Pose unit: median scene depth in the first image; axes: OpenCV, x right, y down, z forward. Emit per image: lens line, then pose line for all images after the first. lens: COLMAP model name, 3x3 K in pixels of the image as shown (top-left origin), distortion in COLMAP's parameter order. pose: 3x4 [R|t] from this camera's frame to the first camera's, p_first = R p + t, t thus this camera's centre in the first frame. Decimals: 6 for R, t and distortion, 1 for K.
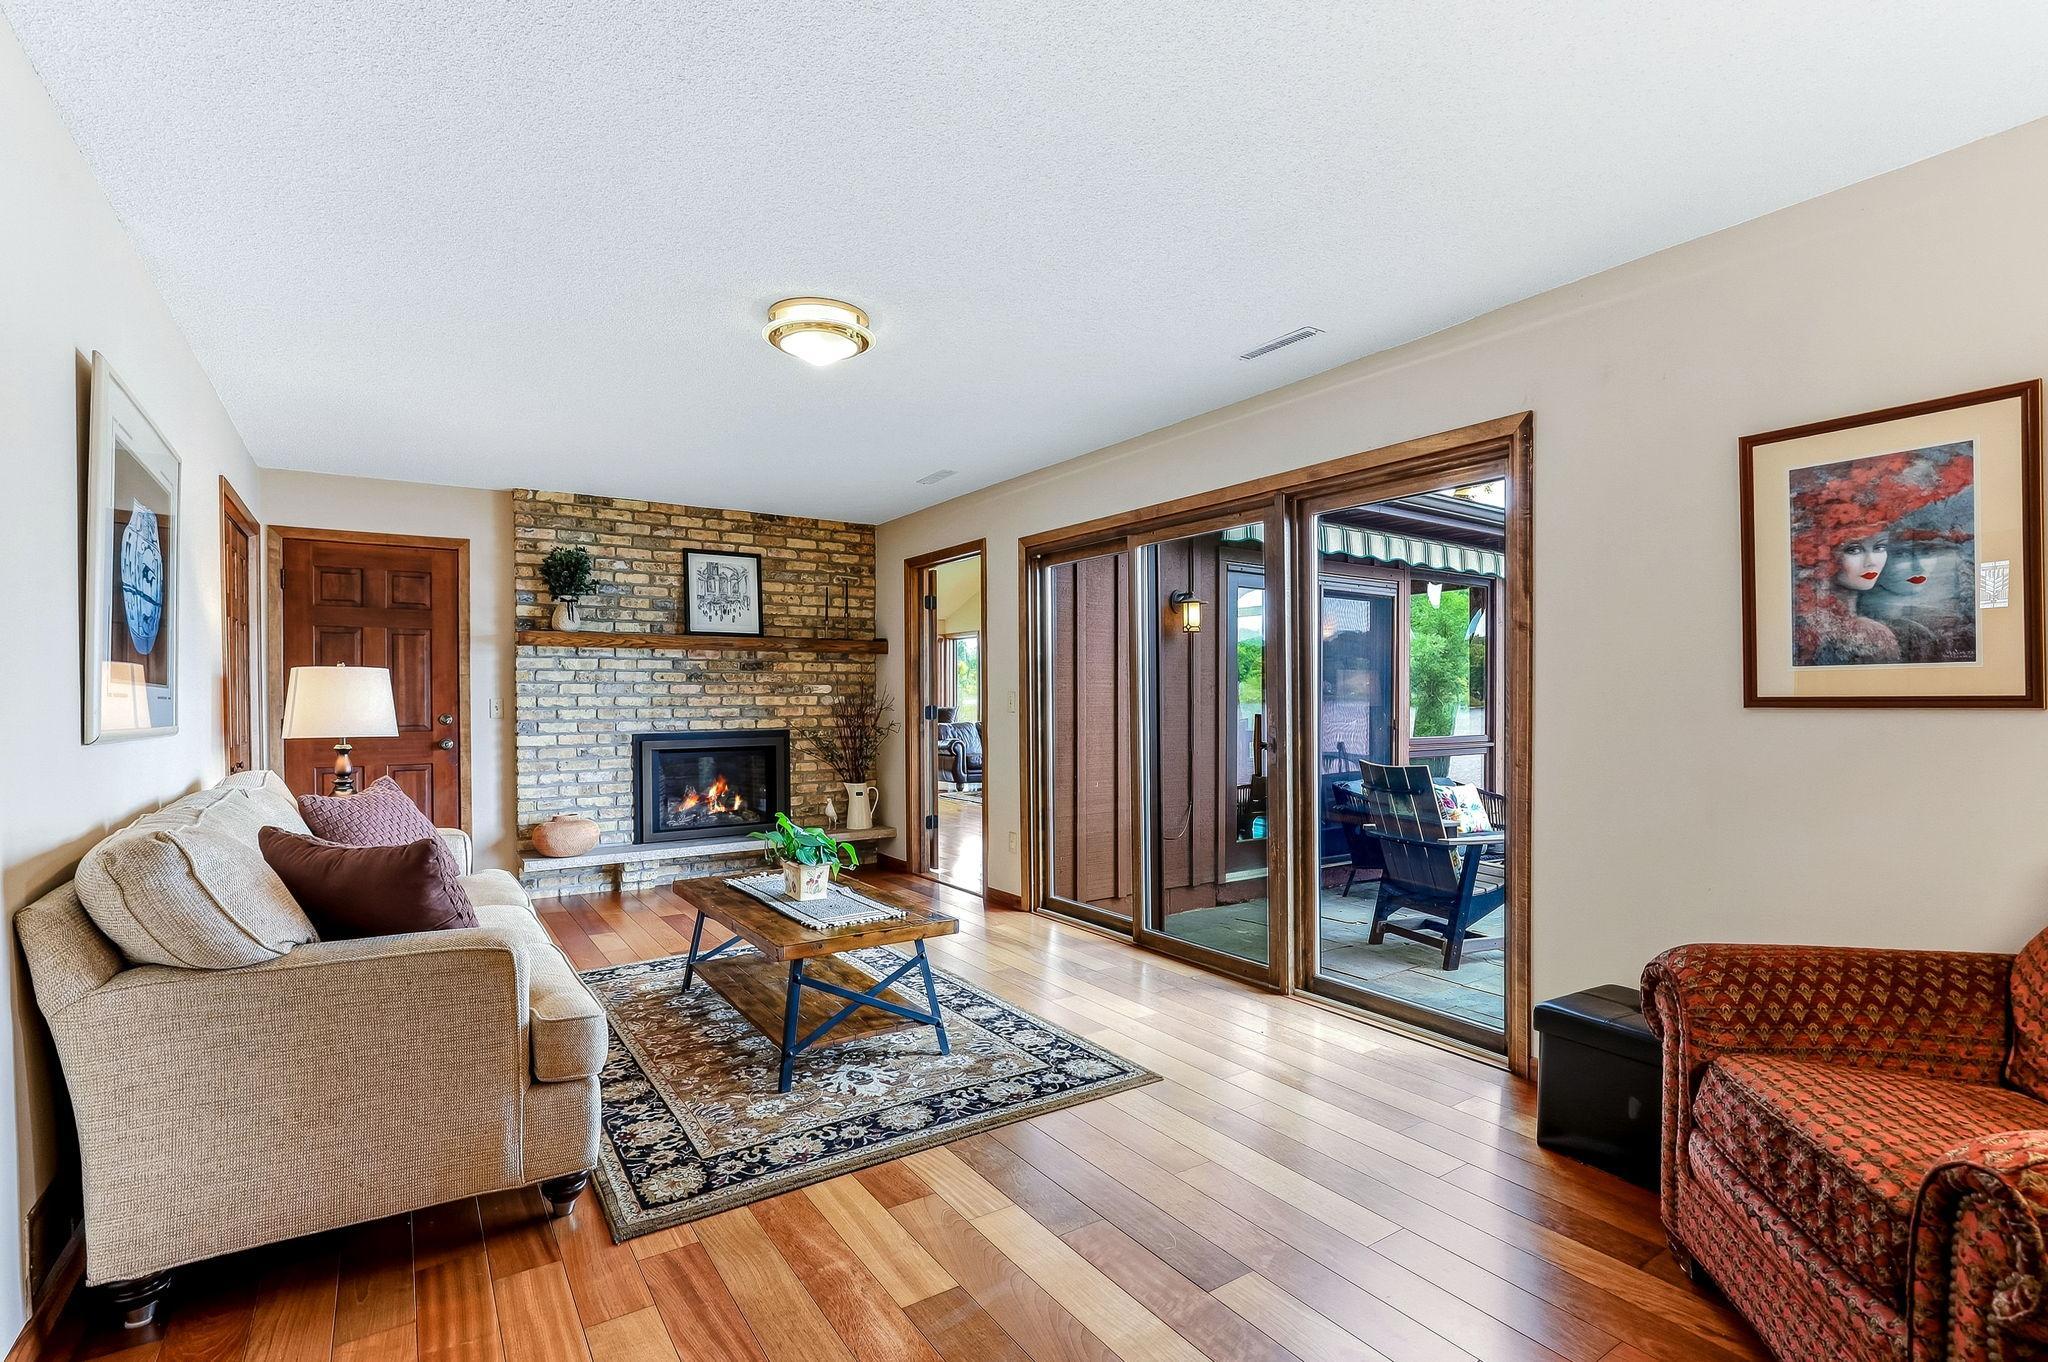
lens RADIAL K [[951.0, 0, 1029.9], [0, 951.0, 689.0], [0, 0, 1]] dist [0.004327, 0.004128]
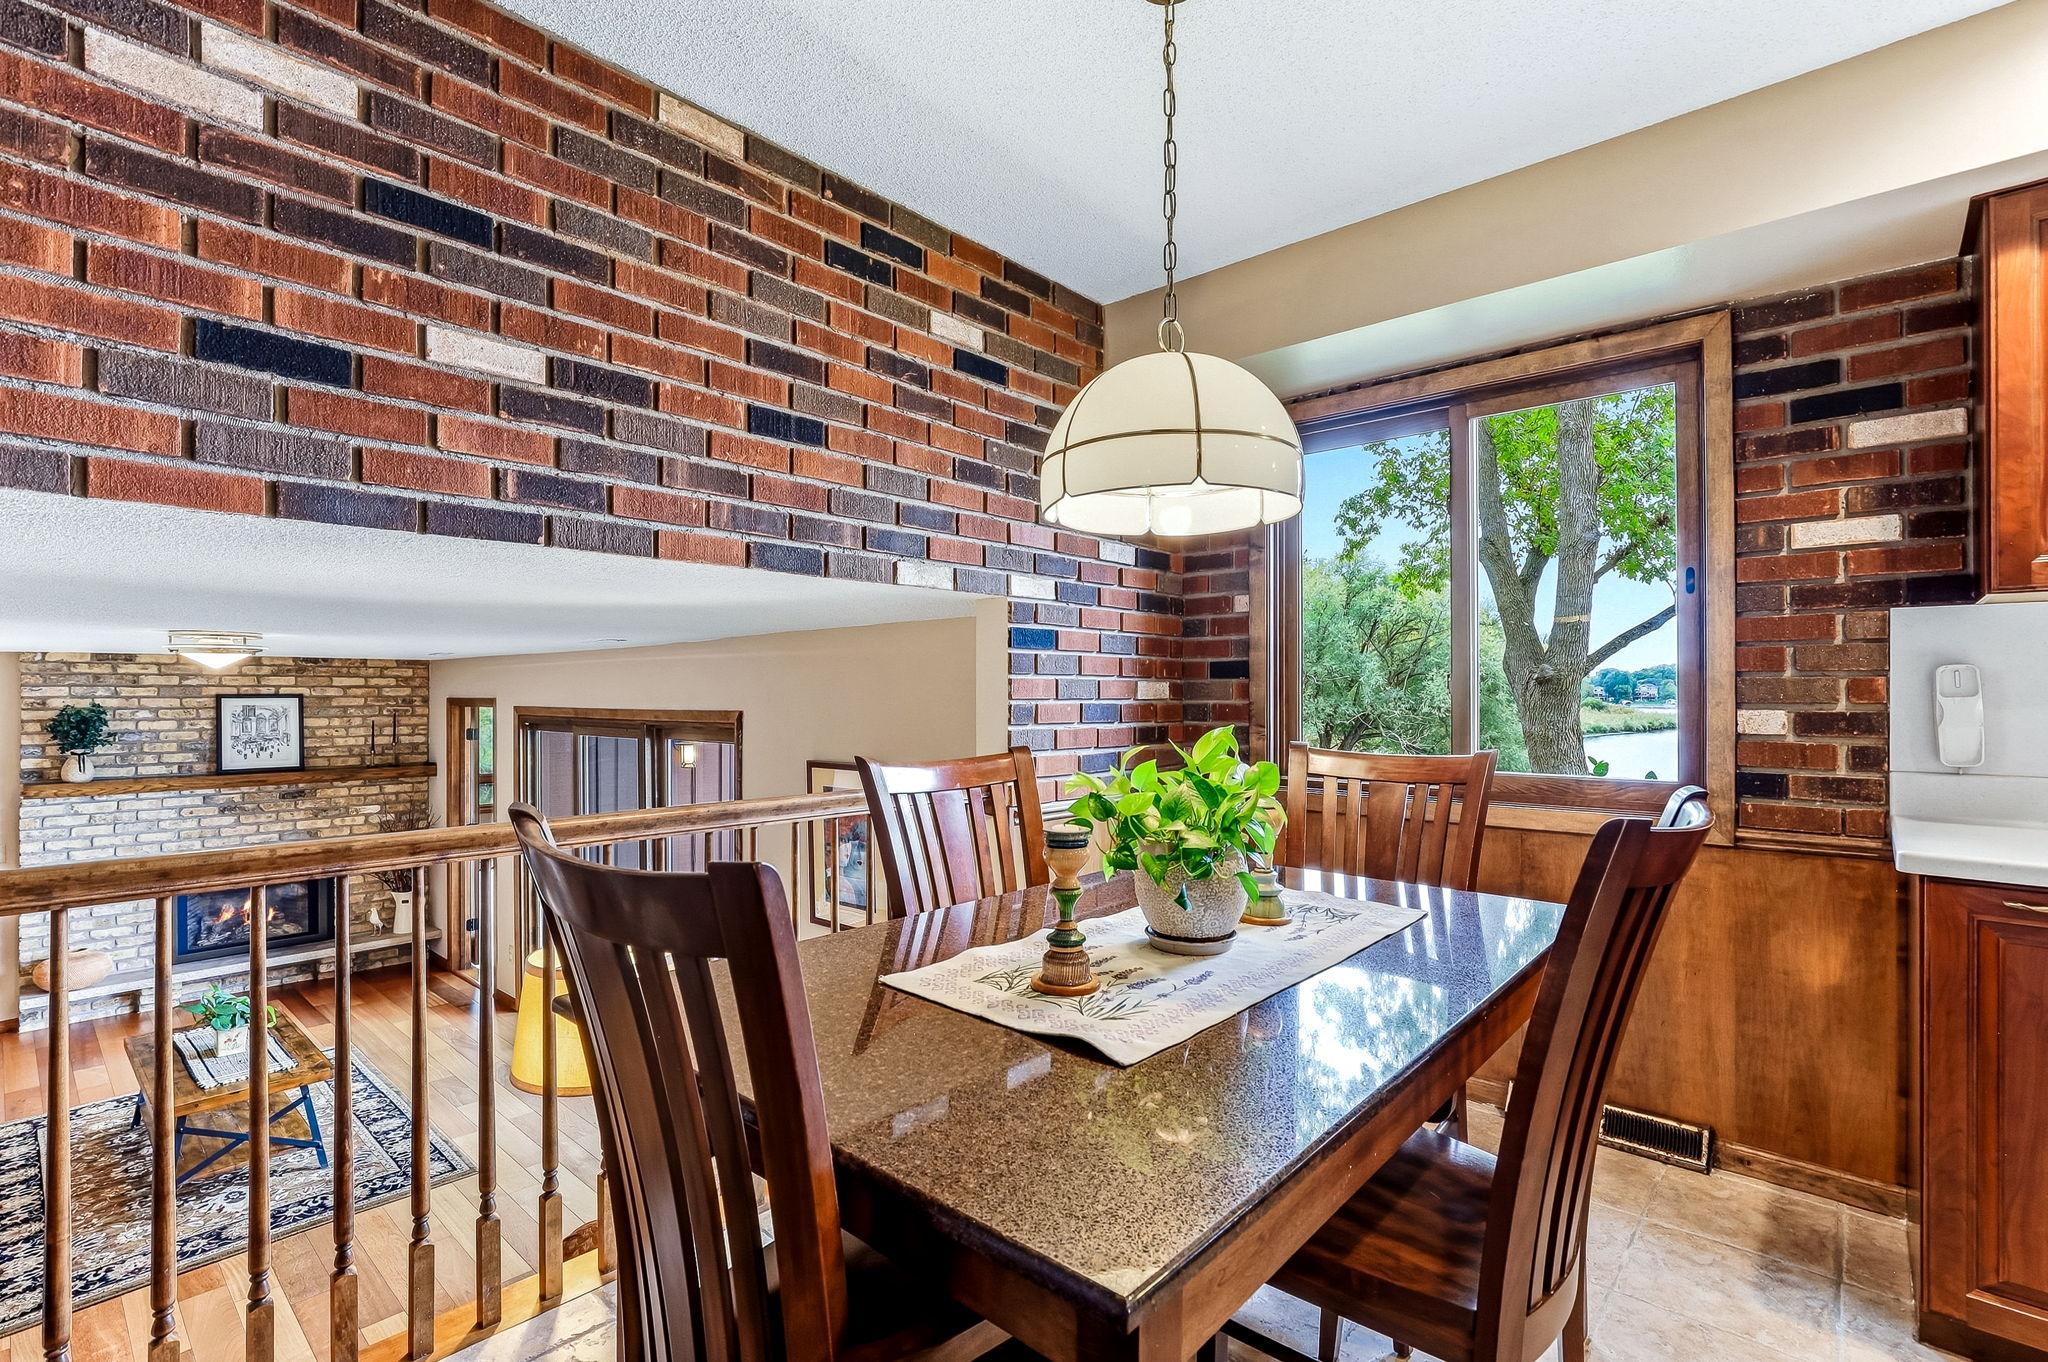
lens RADIAL K [[951.0, 0, 1019.2], [0, 951.0, 673.8], [0, 0, 1]] dist [0.004327, 0.004128]
pose [[0.974860, 0.002034, 0.222809, 0.302881], [-0.000675, 0.999981, -0.006175, -0.166848], [-0.222817, 0.005870, 0.974843, -0.297934]]
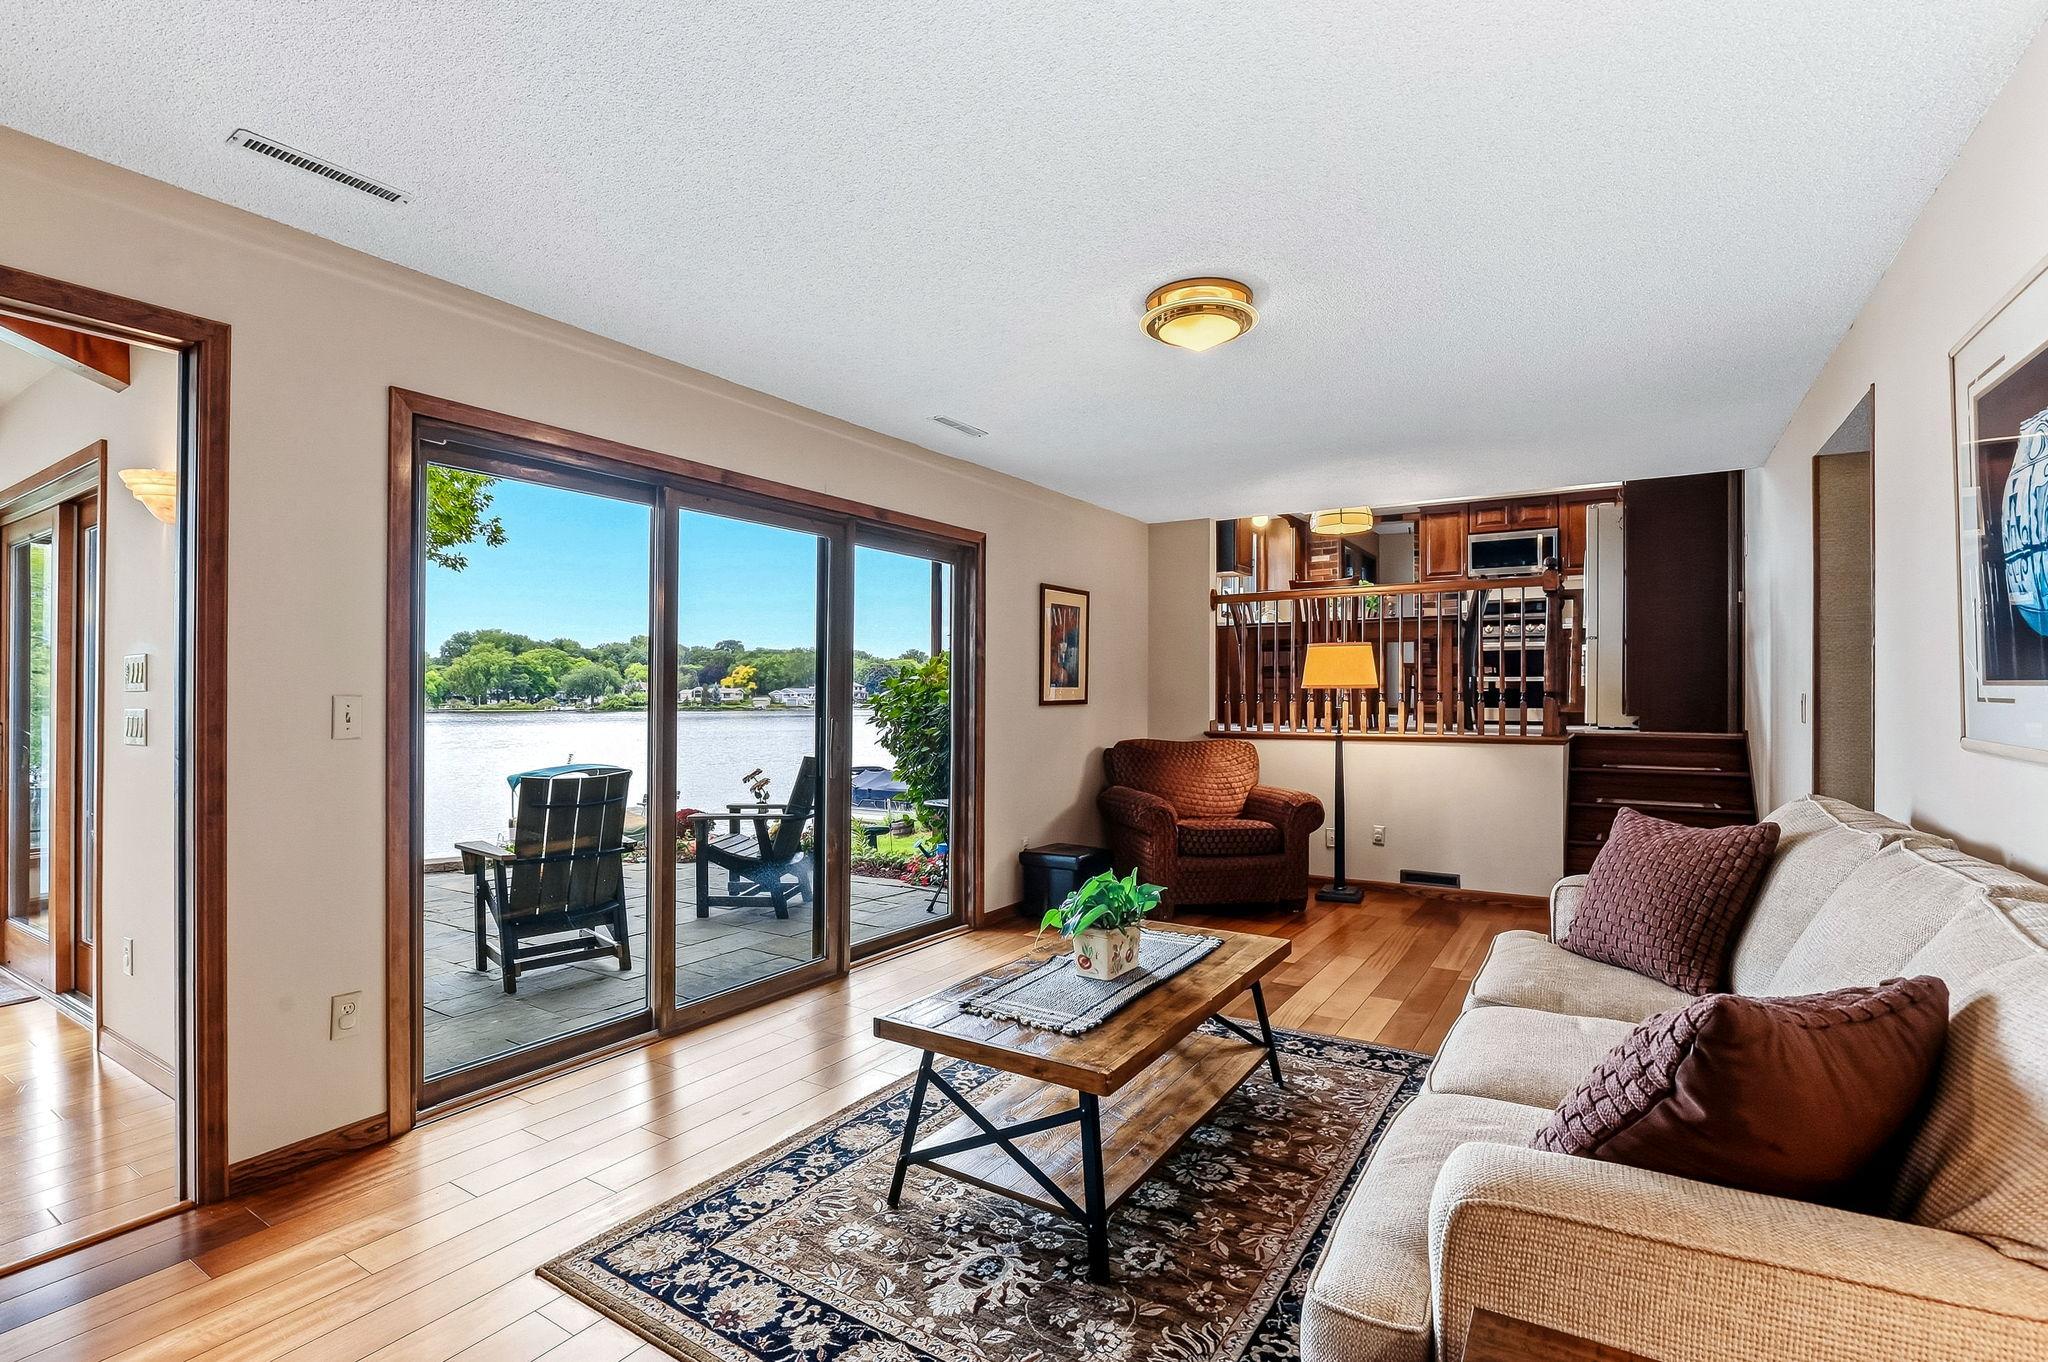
lens RADIAL K [[951.0, 0, 1021.9], [0, 951.0, 697.6], [0, 0, 1]] dist [0.004327, 0.004128]
pose [[-0.394534, 0.012000, 0.918803, -0.518526], [0.010379, 0.999909, -0.008602, 0.008138], [-0.918823, 0.006142, -0.394623, 0.787538]]
